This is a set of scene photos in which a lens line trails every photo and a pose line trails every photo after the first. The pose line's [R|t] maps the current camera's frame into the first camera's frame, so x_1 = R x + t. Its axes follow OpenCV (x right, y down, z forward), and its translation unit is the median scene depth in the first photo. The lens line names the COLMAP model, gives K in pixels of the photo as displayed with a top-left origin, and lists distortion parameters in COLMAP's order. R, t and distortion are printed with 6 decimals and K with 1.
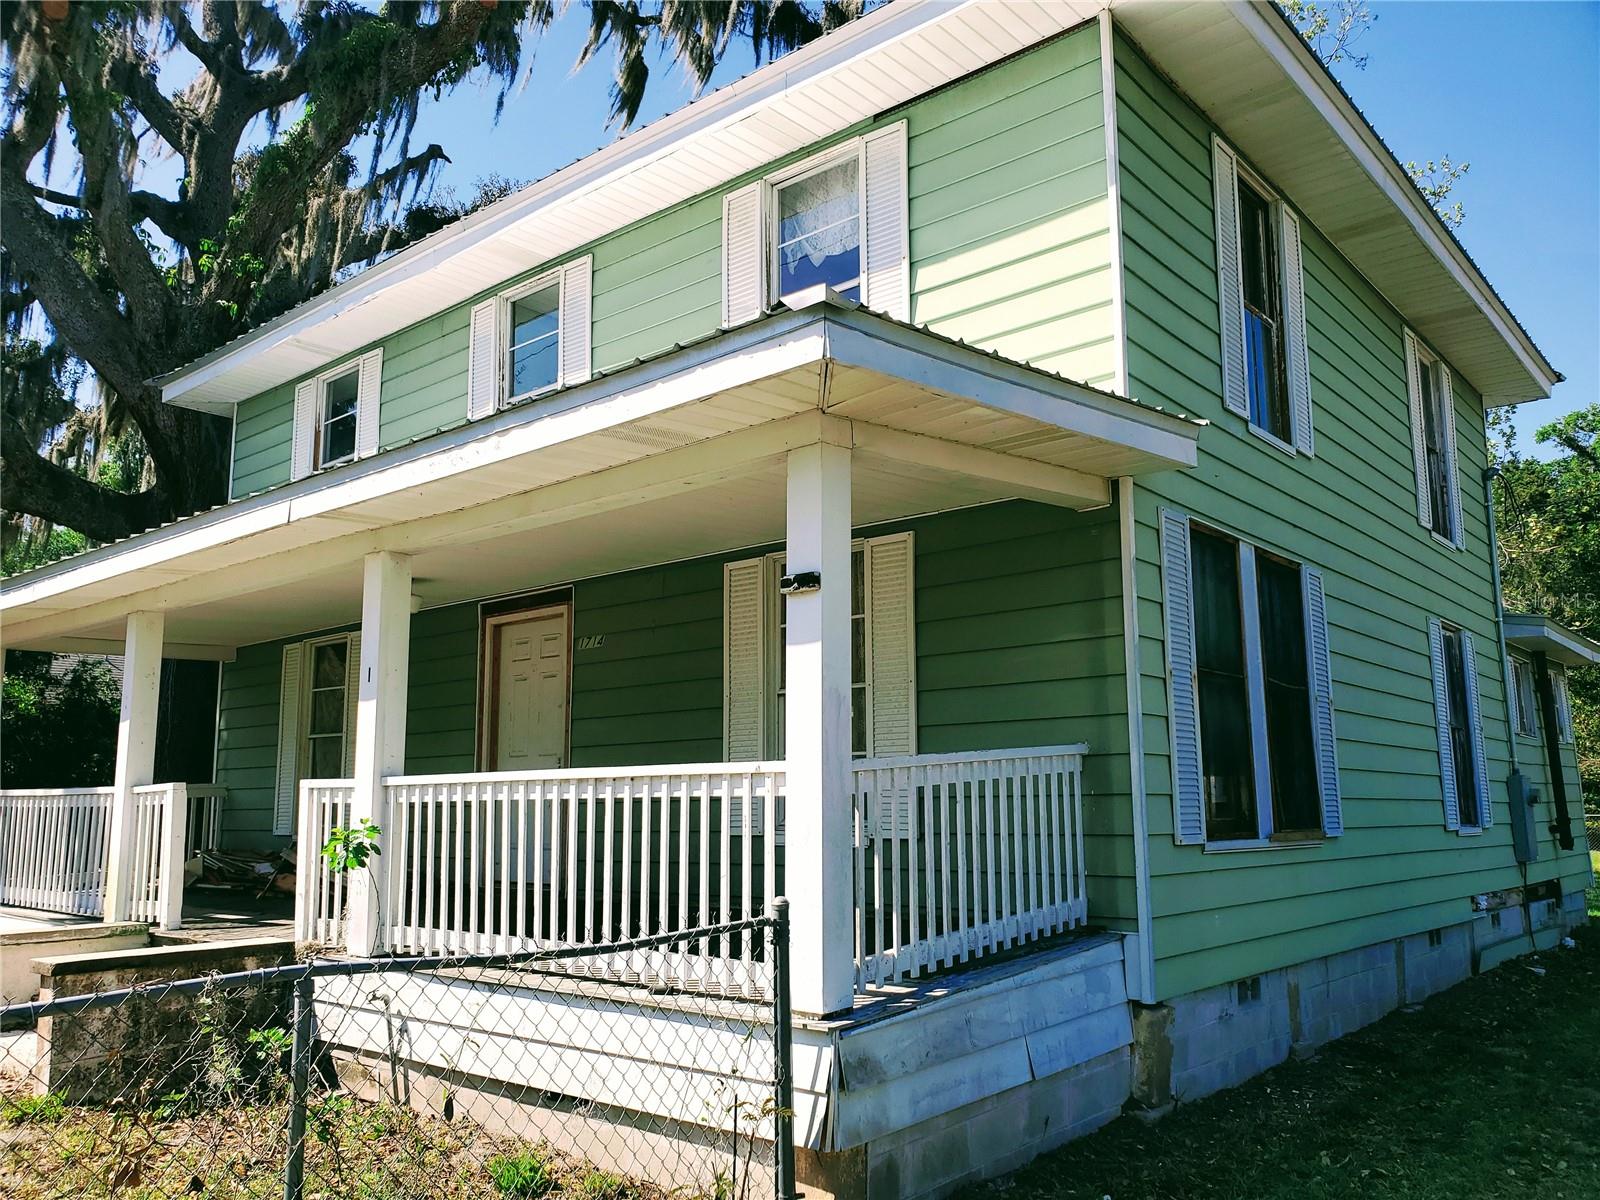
lens RADIAL K [[1253.8, 0, 800.1], [0, 1253.8, 604.7], [0, 0, 1]] dist [0.016951, -0.005227]
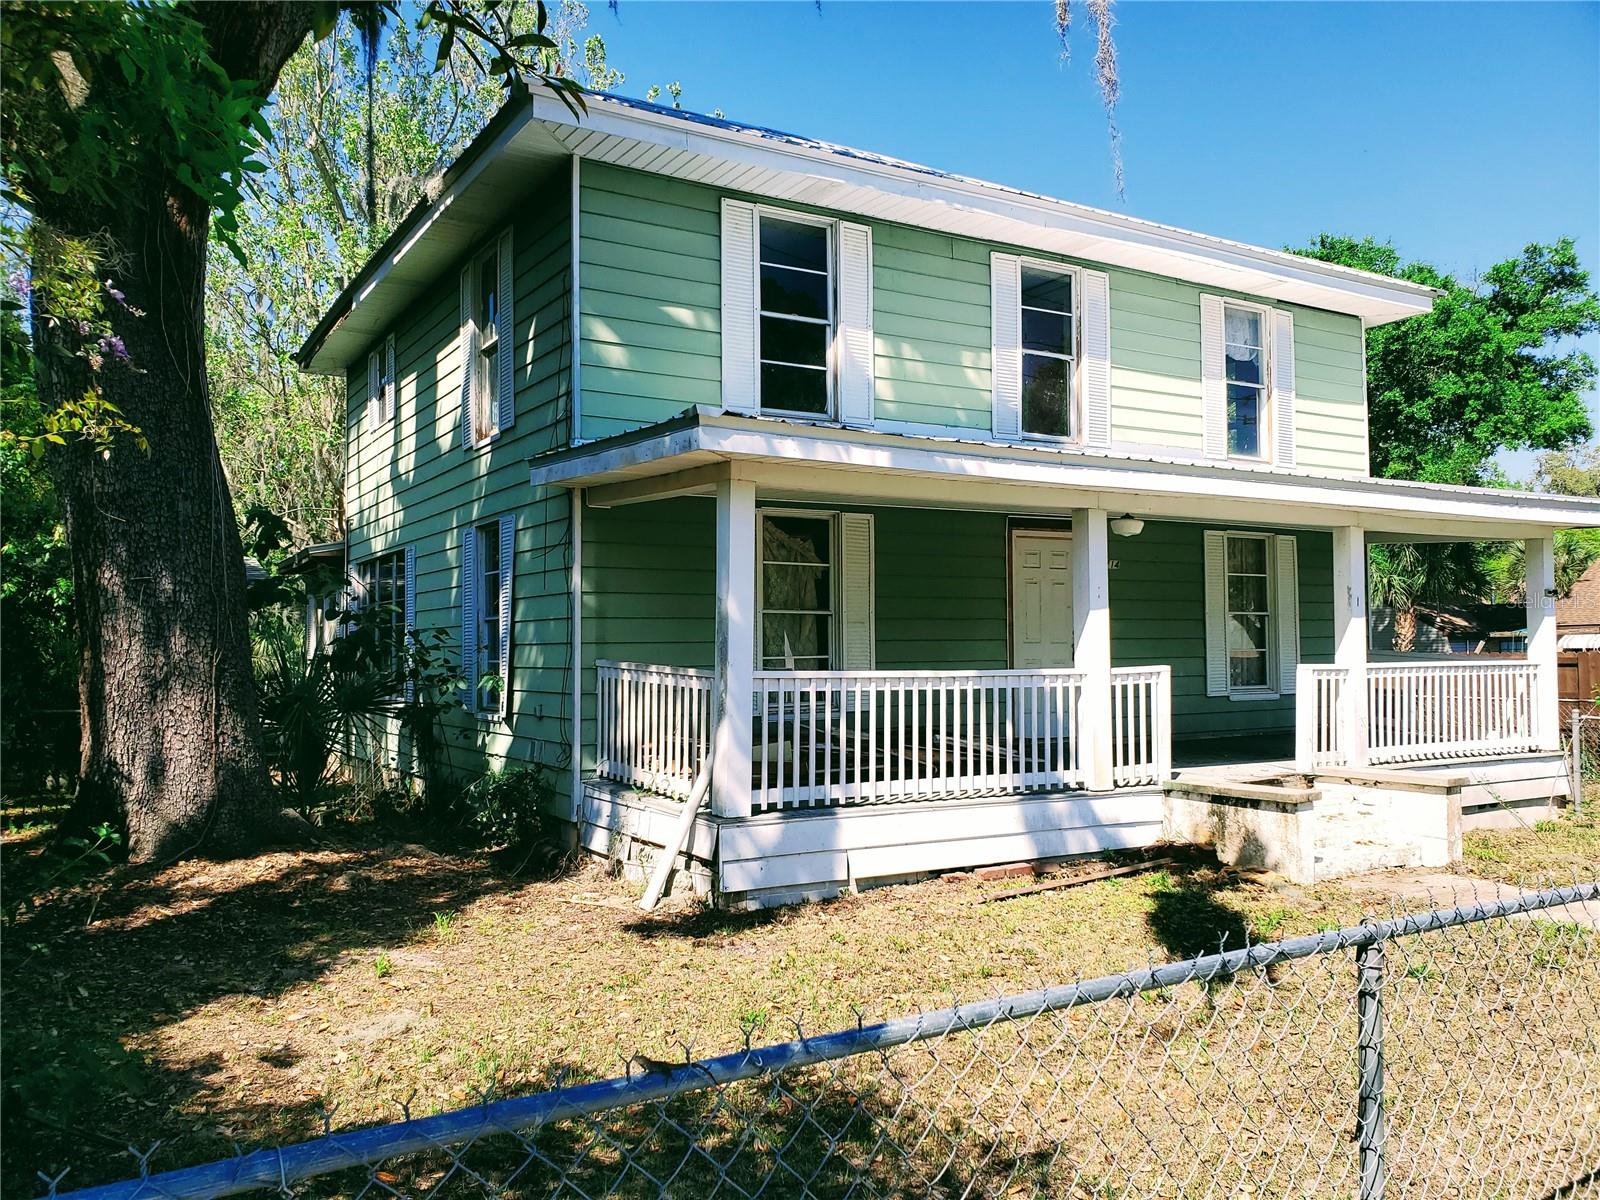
lens RADIAL K [[1253.8, 0, 804.8], [0, 1253.8, 602.2], [0, 0, 1]] dist [0.016951, -0.005227]
pose [[0.311970, 0.041408, 0.949189, -1.902179], [-0.143391, 0.989658, 0.003955, 0.136214], [-0.939209, -0.137339, 0.314681, 1.038571]]
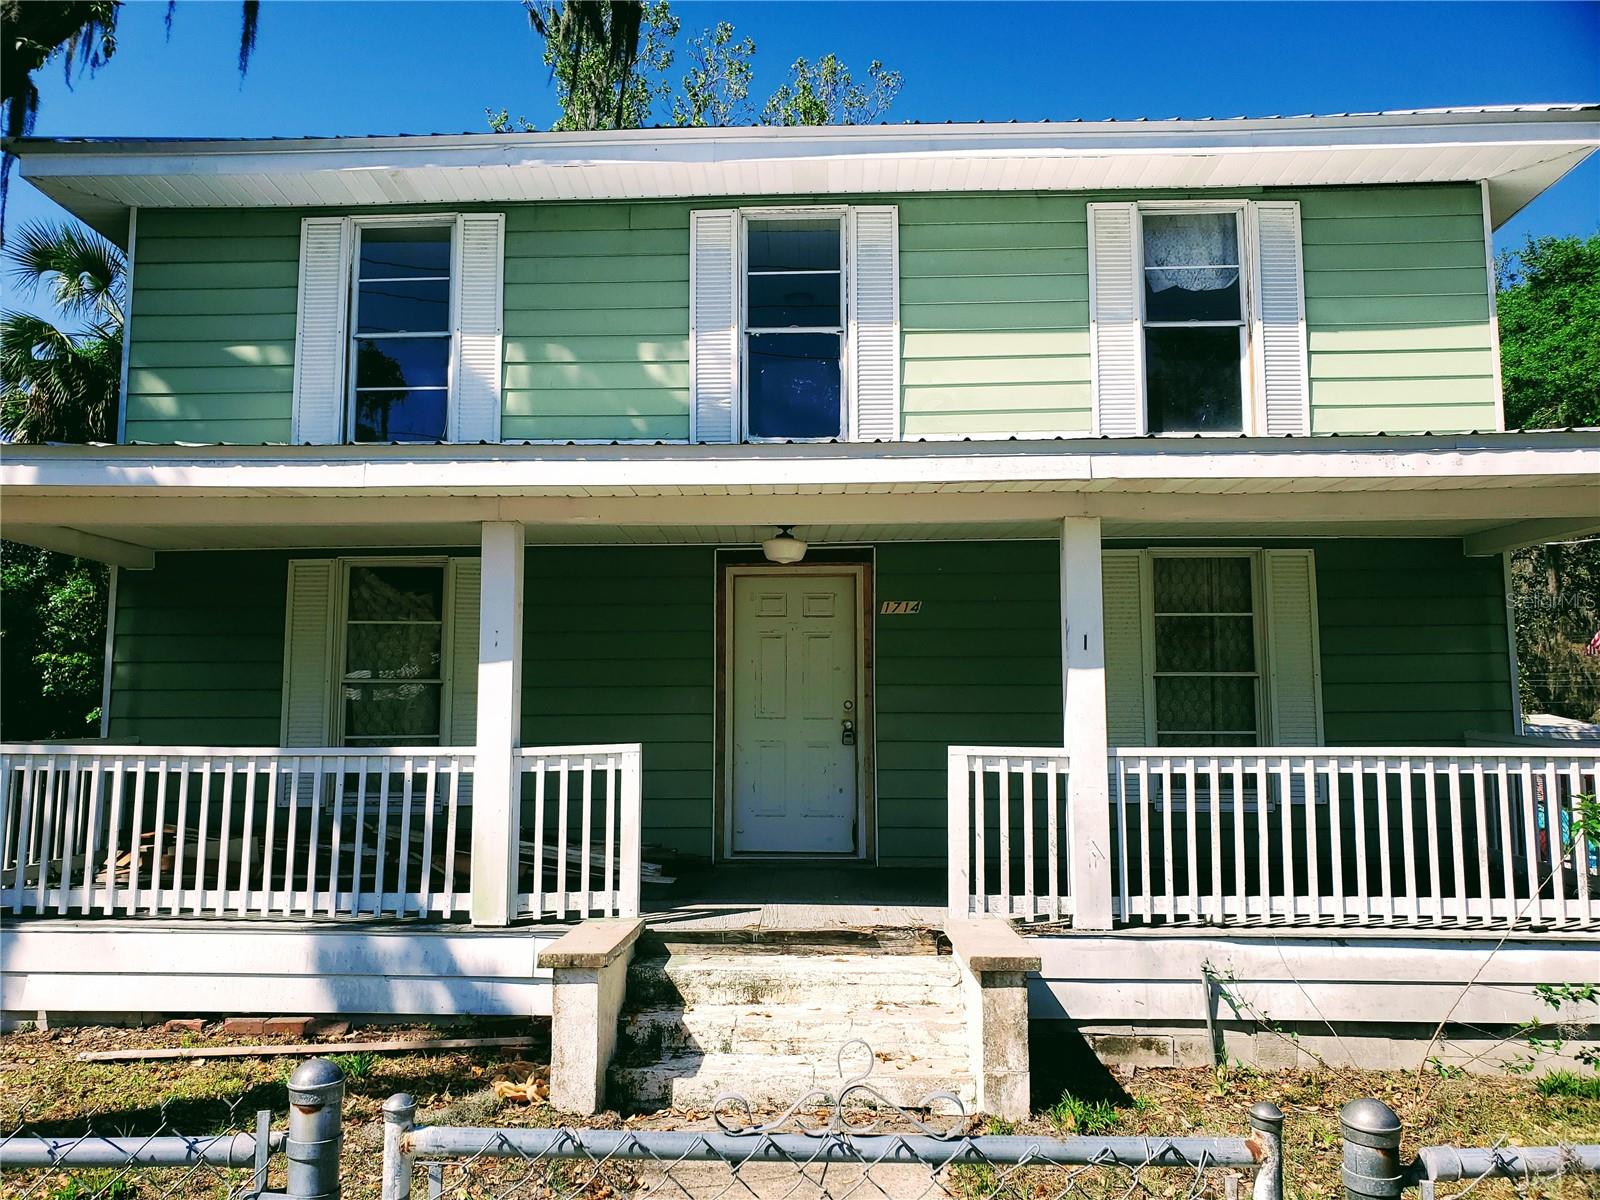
lens RADIAL K [[1253.8, 0, 802.0], [0, 1253.8, 601.6], [0, 0, 1]] dist [0.016951, -0.005227]
pose [[0.781557, 0.083550, 0.618214, -0.994013], [-0.103272, 0.994646, -0.003866, 0.044523], [-0.615226, -0.060823, 0.786001, 0.330871]]
